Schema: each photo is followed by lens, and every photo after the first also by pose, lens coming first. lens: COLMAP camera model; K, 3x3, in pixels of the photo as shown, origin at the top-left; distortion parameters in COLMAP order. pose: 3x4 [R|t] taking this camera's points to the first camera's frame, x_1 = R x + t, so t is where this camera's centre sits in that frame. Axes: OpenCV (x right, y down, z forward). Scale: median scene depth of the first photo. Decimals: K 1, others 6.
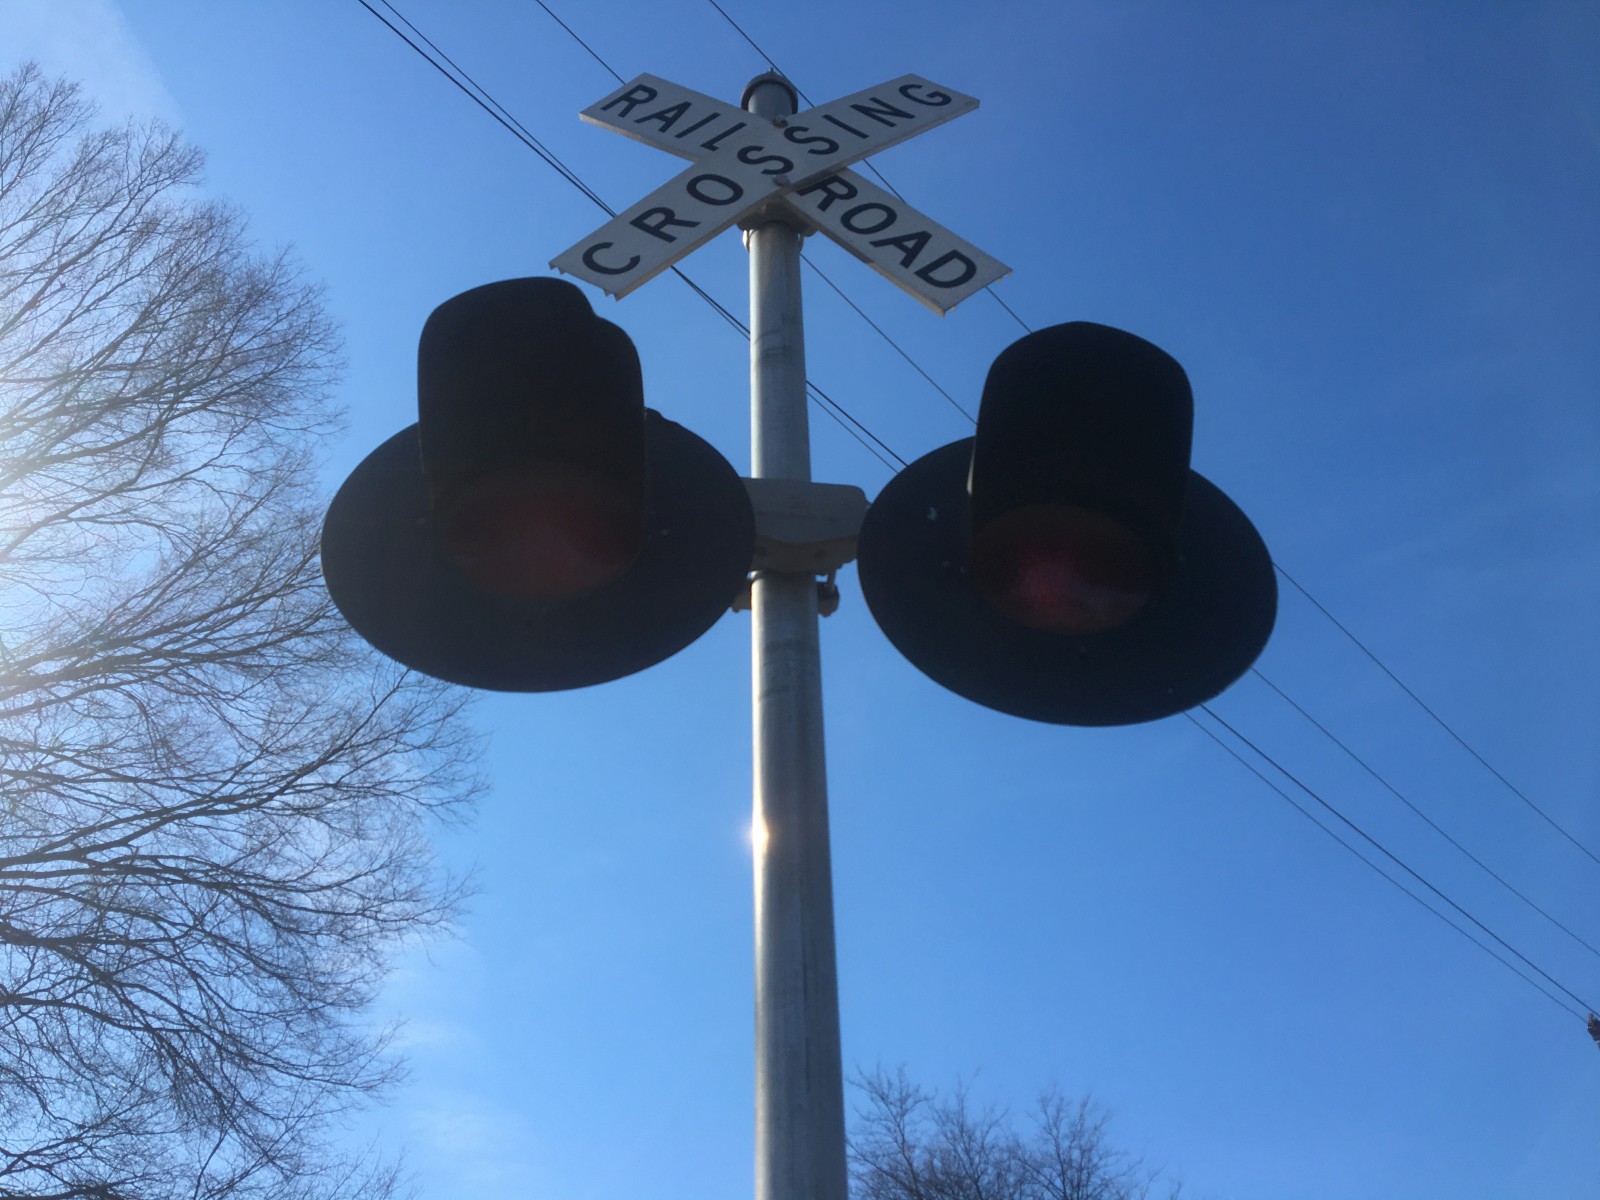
lens RADIAL K [[1355.3, 0, 783.0], [0, 1355.3, 600.3], [0, 0, 1]] dist [0.086646, -0.147361]
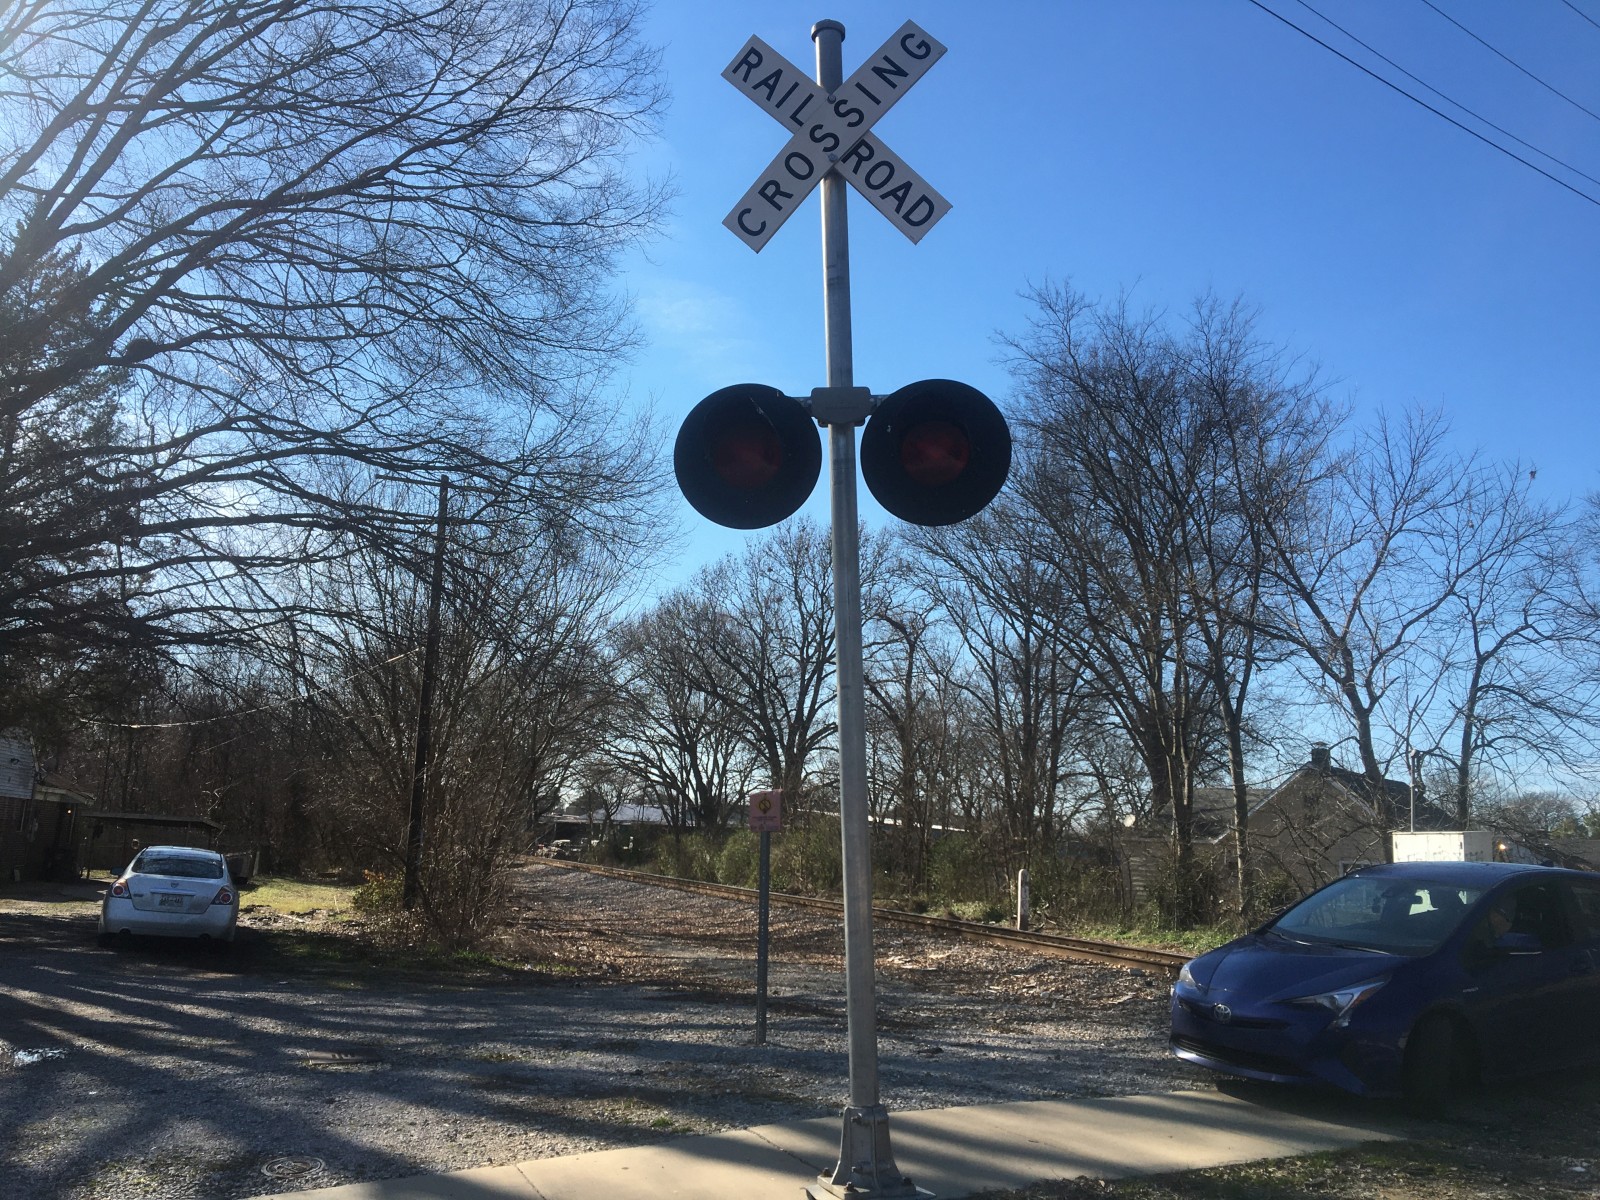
lens RADIAL K [[1339.8, 0, 726.0], [0, 1339.8, 587.2], [0, 0, 1]] dist [0.087118, -0.174061]
pose [[0.981140, -0.034411, -0.190212, 0.171211], [0.132196, 0.837381, 0.530394, -0.740623], [0.141028, -0.545536, 0.826137, -0.823695]]
